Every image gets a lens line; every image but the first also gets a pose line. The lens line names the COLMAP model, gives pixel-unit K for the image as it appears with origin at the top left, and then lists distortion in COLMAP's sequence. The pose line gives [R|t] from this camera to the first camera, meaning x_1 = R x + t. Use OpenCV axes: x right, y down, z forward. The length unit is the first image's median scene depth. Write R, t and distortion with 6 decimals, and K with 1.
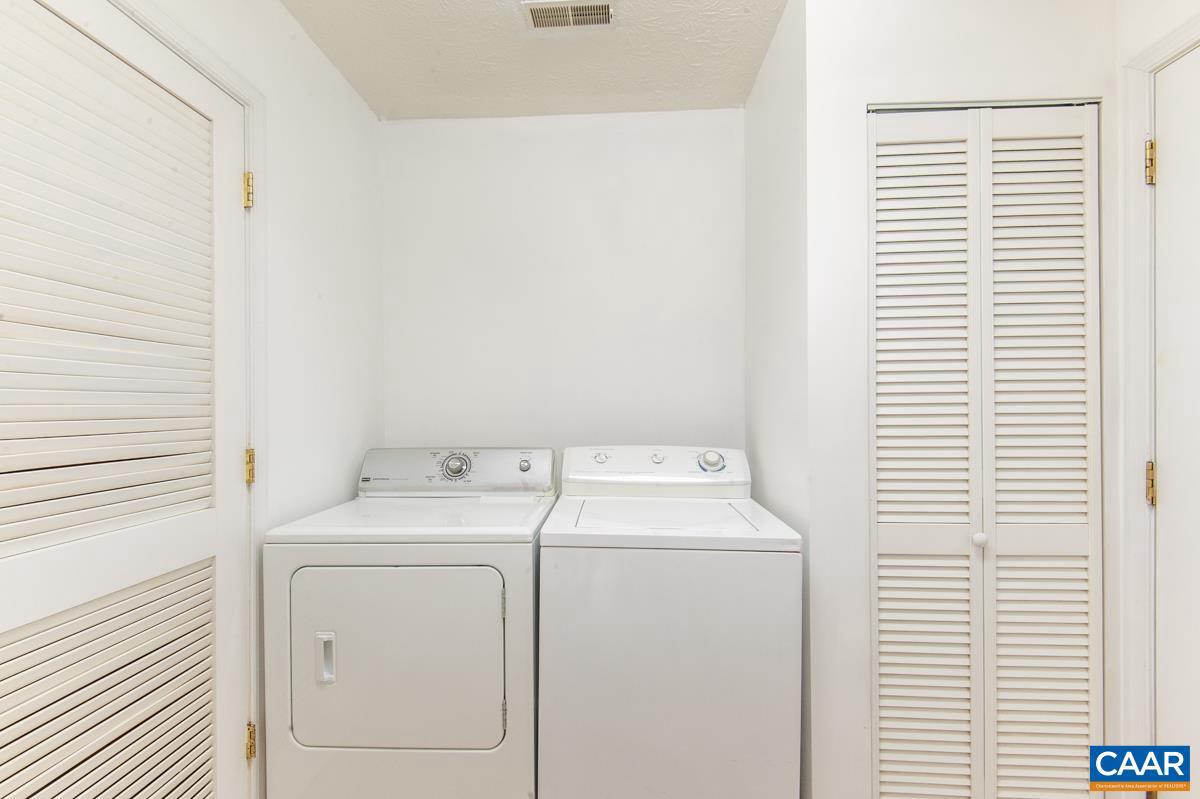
lens RADIAL K [[542.8, 0, 596.2], [0, 542.8, 407.2], [0, 0, 1]] dist [0.021263, -0.010592]
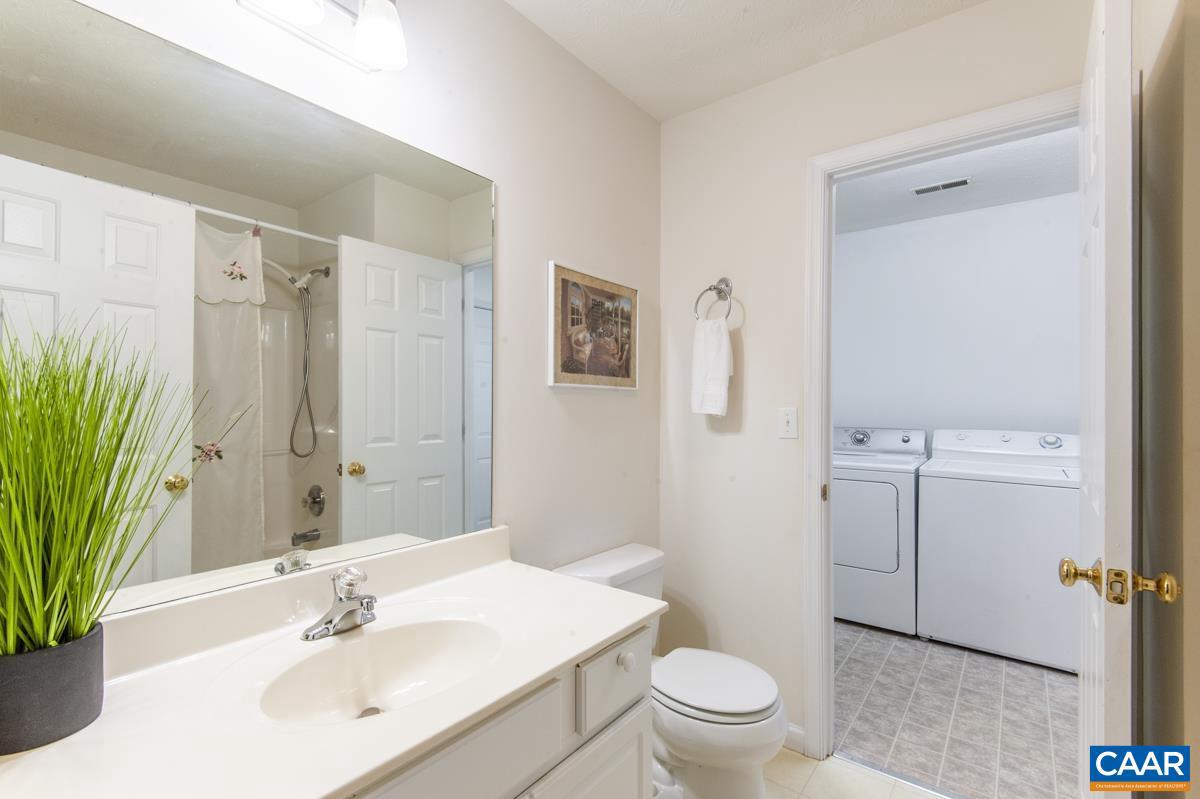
lens RADIAL K [[542.8, 0, 594.1], [0, 542.8, 404.2], [0, 0, 1]] dist [0.021263, -0.010592]
pose [[0.817120, 0.007760, -0.576415, 0.053793], [-0.004338, 0.999964, 0.007313, -0.009136], [0.576451, -0.003475, 0.817124, -0.943045]]
